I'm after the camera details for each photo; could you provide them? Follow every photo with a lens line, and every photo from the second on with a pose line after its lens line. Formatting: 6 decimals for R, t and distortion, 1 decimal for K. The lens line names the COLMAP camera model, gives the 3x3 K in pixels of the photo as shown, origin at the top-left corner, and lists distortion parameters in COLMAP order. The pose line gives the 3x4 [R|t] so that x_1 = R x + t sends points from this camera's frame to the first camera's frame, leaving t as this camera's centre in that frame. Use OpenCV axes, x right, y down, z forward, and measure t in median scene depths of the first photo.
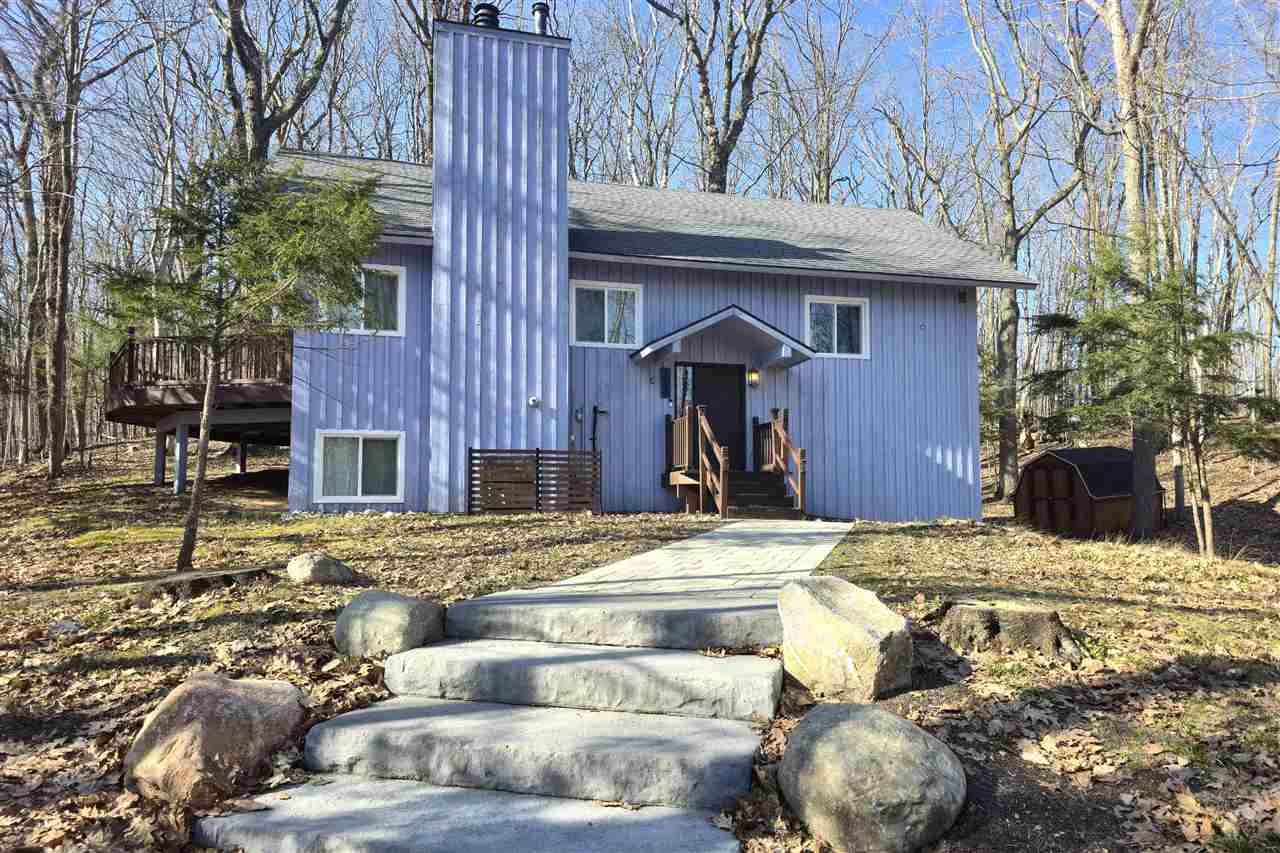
lens RADIAL K [[849.5, 0, 640.1], [0, 849.5, 449.0], [0, 0, 1]] dist [0.081708, -0.084171]
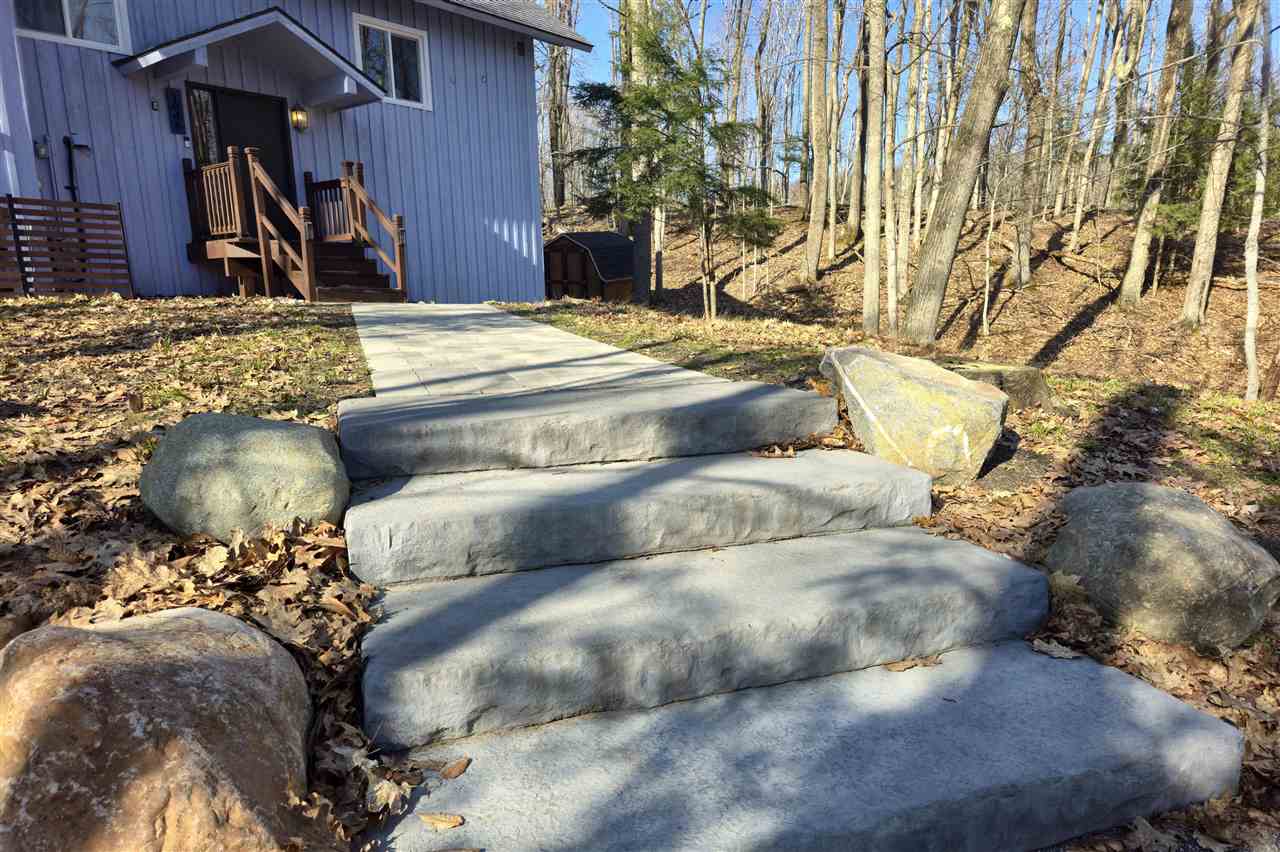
lens RADIAL K [[855.8, 0, 659.8], [0, 855.8, 487.7], [0, 0, 1]] dist [0.058519, -0.052003]
pose [[0.801637, -0.141471, 0.580831, -0.116798], [-0.028375, 0.961496, 0.273351, 0.015679], [-0.597138, -0.235609, 0.766756, 0.119152]]
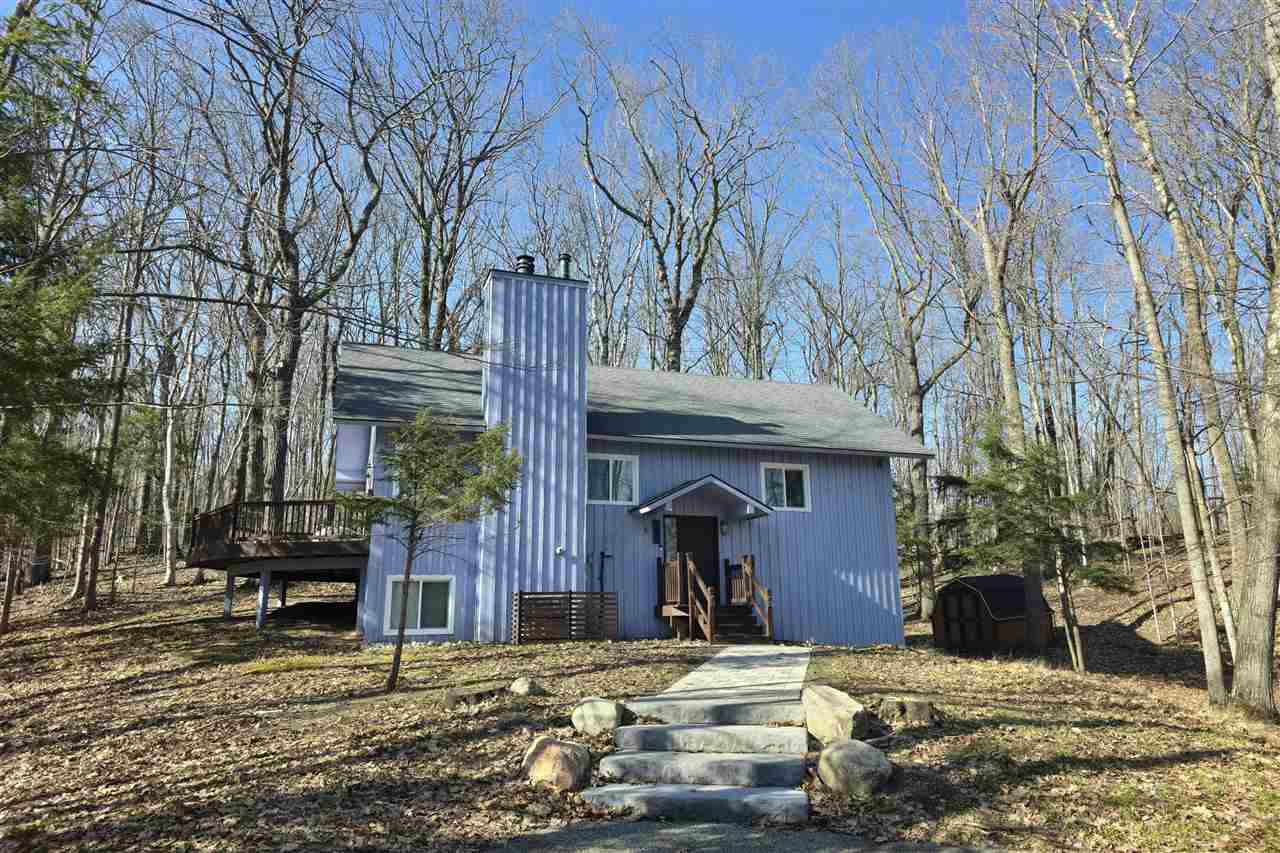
lens RADIAL K [[855.0, 0, 640.0], [0, 855.0, 426.5], [0, 0, 1]] dist [0.100992, -0.087880]
pose [[0.996513, 0.007231, 0.083128, -0.104873], [0.005568, 0.988255, -0.152713, -0.039866], [-0.083255, 0.152643, 0.984768, -0.291420]]
